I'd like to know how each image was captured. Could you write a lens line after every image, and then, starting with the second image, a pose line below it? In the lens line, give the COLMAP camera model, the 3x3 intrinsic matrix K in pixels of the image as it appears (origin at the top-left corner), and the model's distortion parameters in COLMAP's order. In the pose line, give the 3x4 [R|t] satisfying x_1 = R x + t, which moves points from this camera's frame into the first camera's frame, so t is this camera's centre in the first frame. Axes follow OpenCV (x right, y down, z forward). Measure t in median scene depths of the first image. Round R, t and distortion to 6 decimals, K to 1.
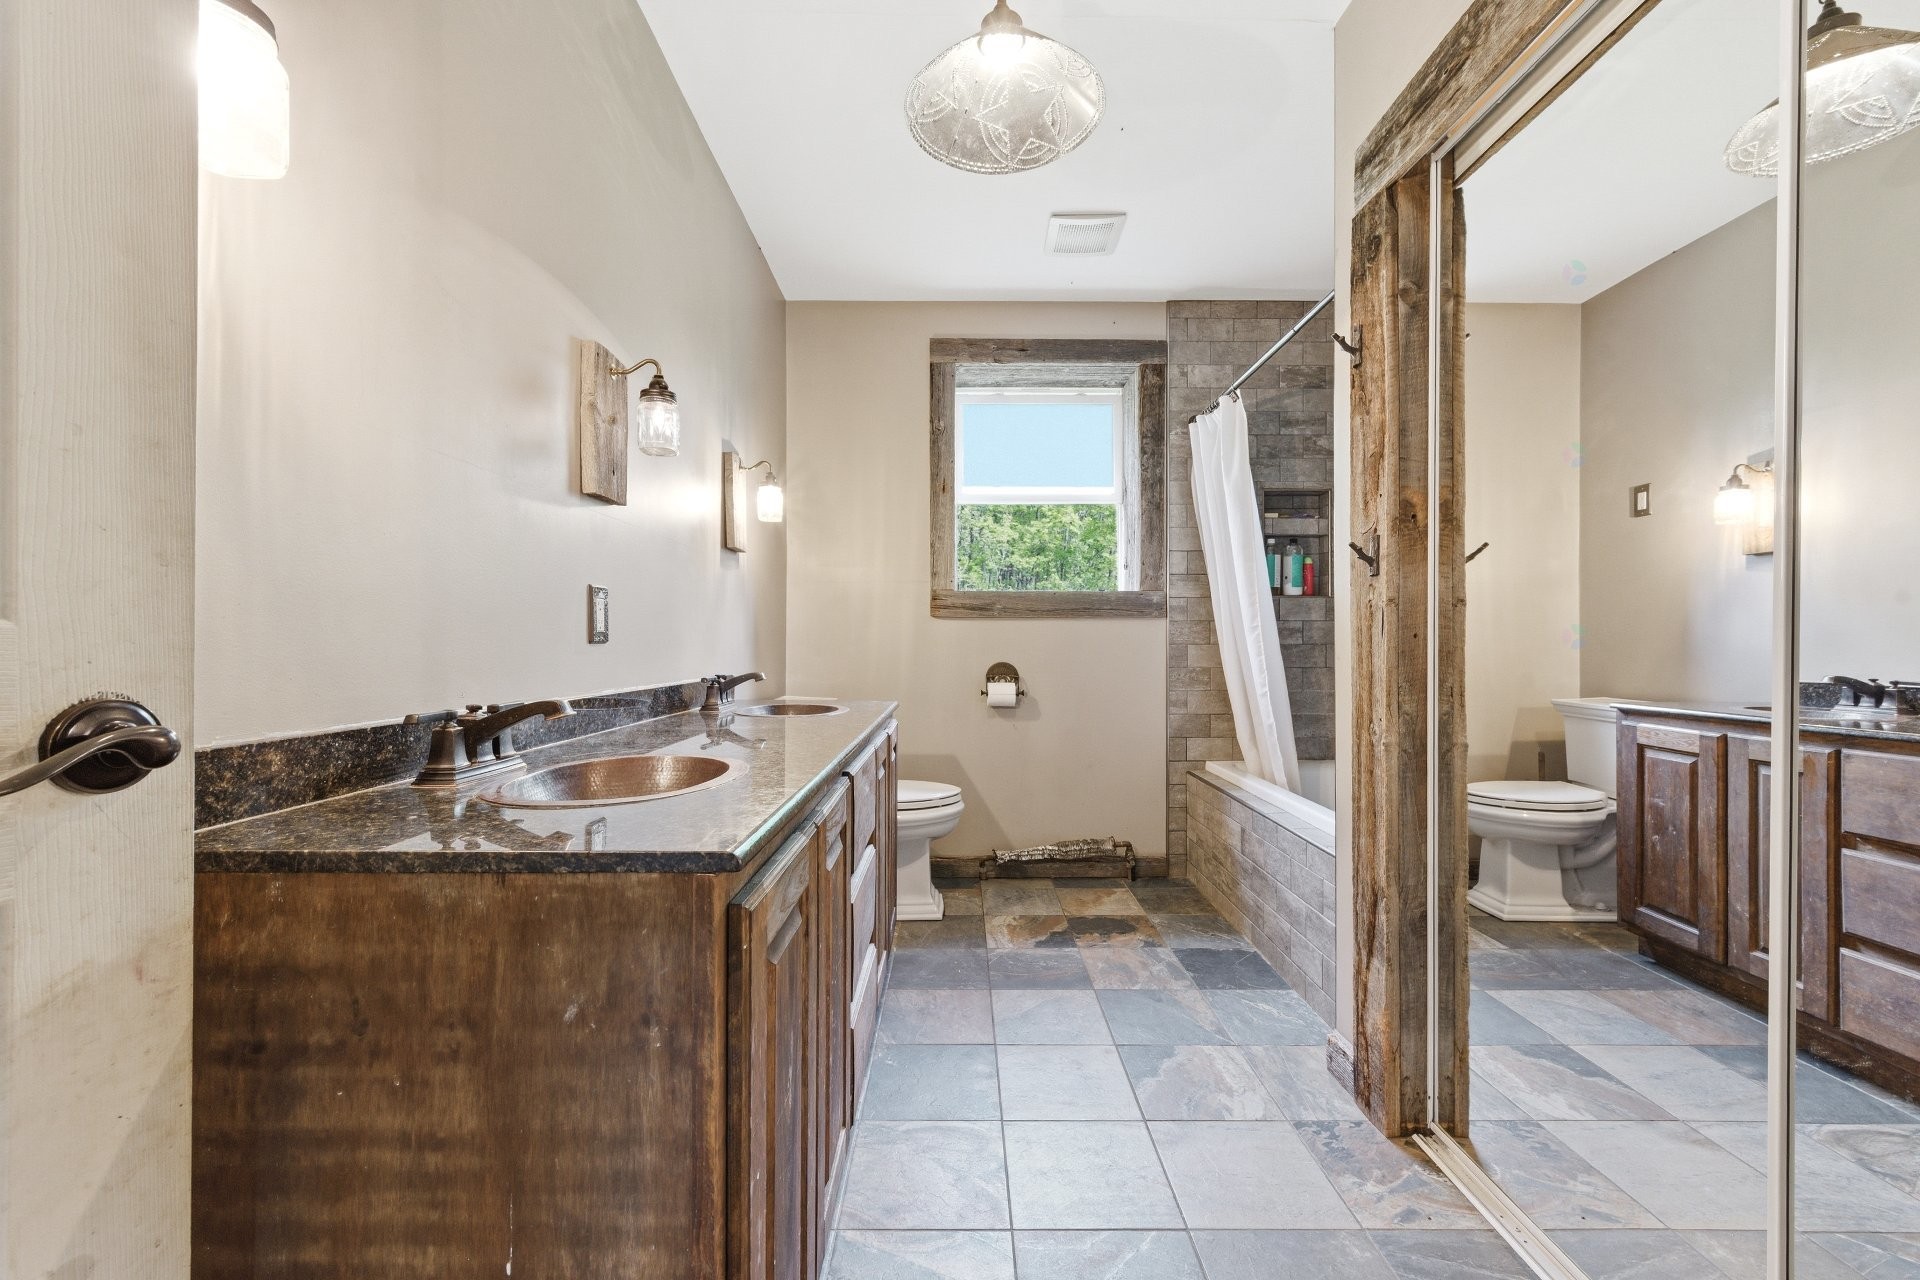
lens RADIAL K [[760.7, 0, 991.1], [0, 760.7, 642.1], [0, 0, 1]] dist [0.005201, -0.002284]
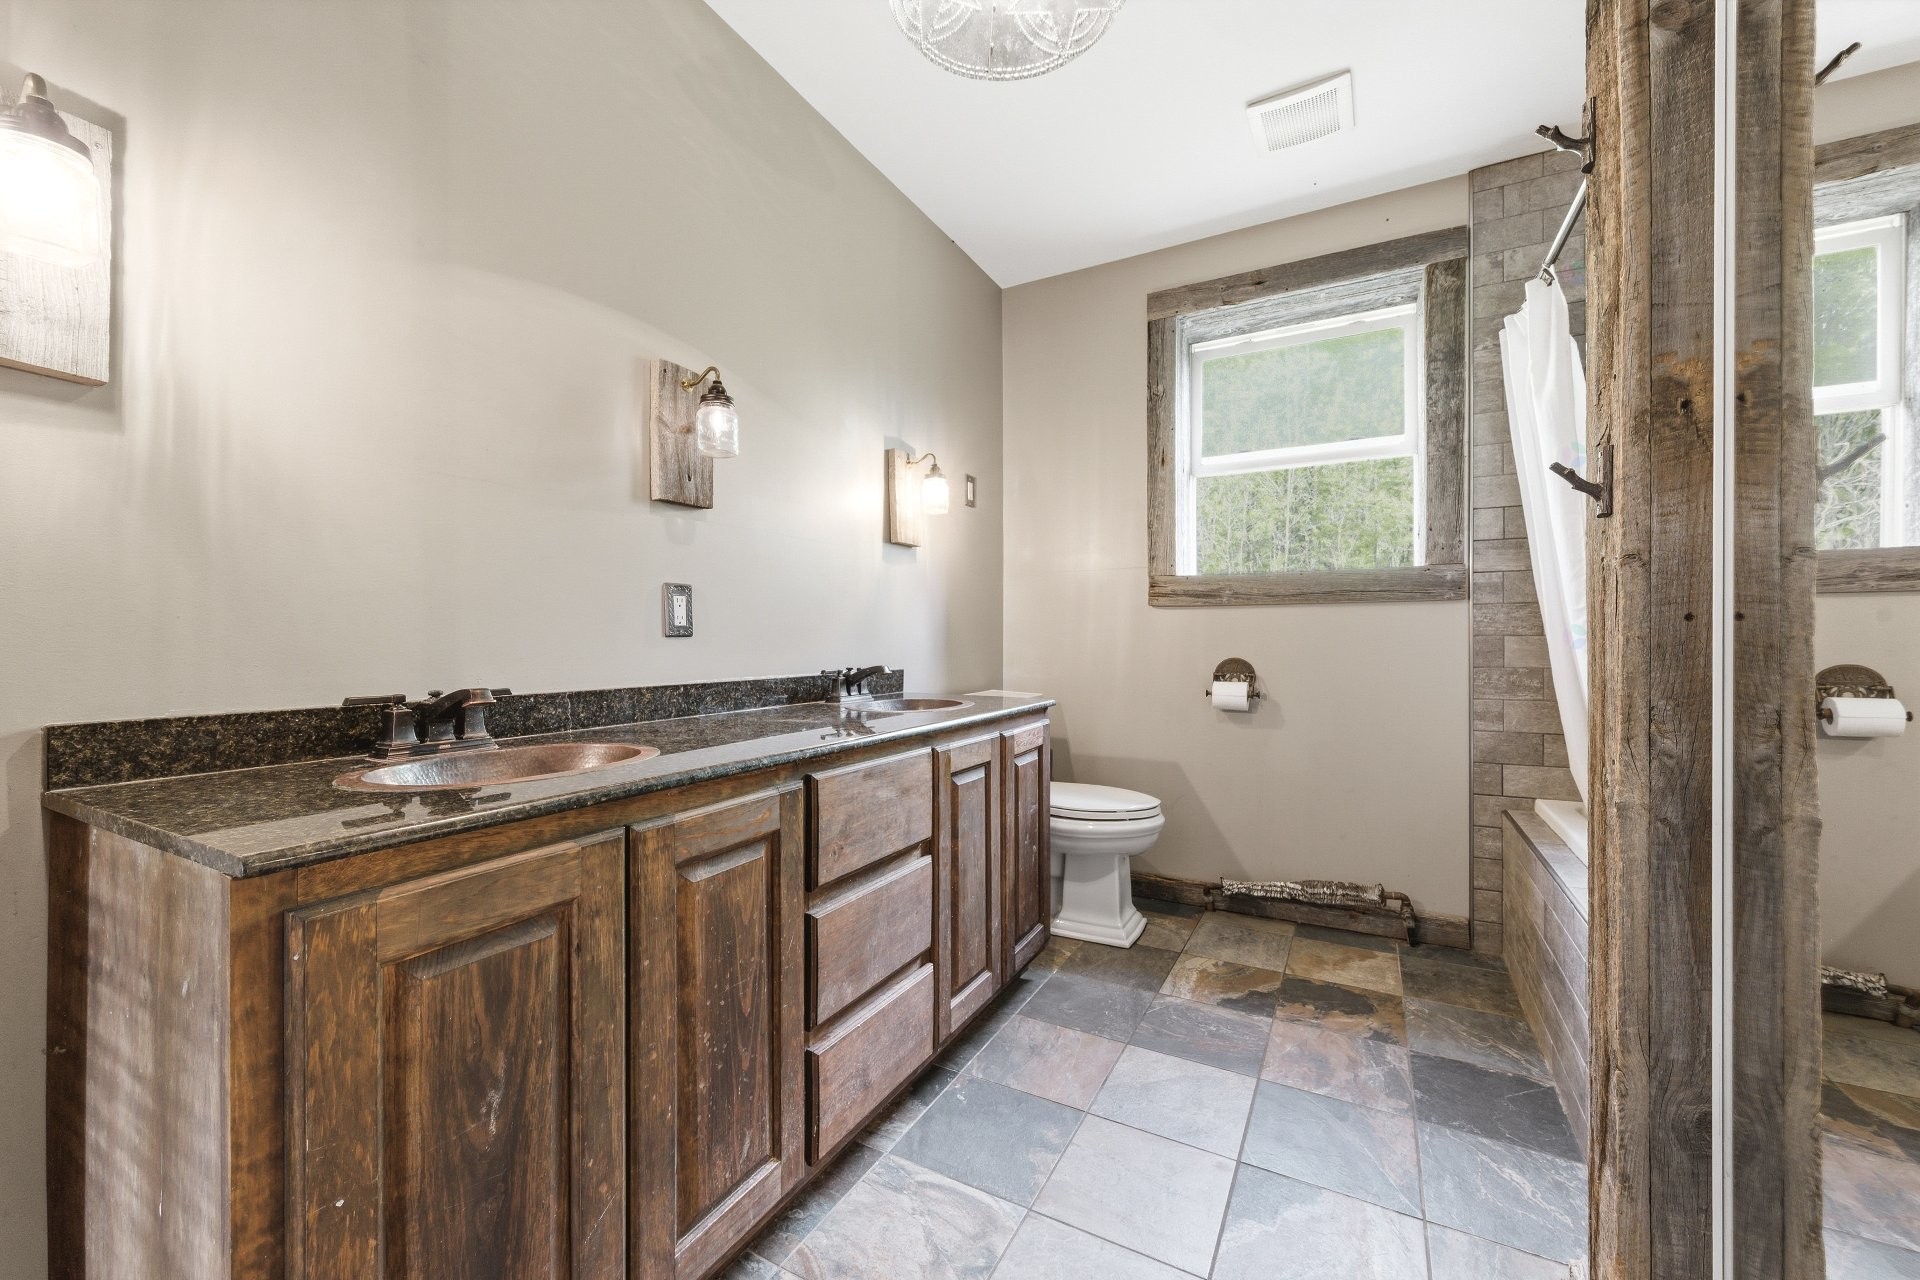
lens RADIAL K [[760.7, 0, 957.9], [0, 760.7, 639.4], [0, 0, 1]] dist [0.005201, -0.002284]
pose [[0.871364, -0.002846, -0.490628, 0.205296], [0.005205, 0.999981, 0.003443, 0.001851], [0.490609, -0.005554, 0.871362, 0.139739]]
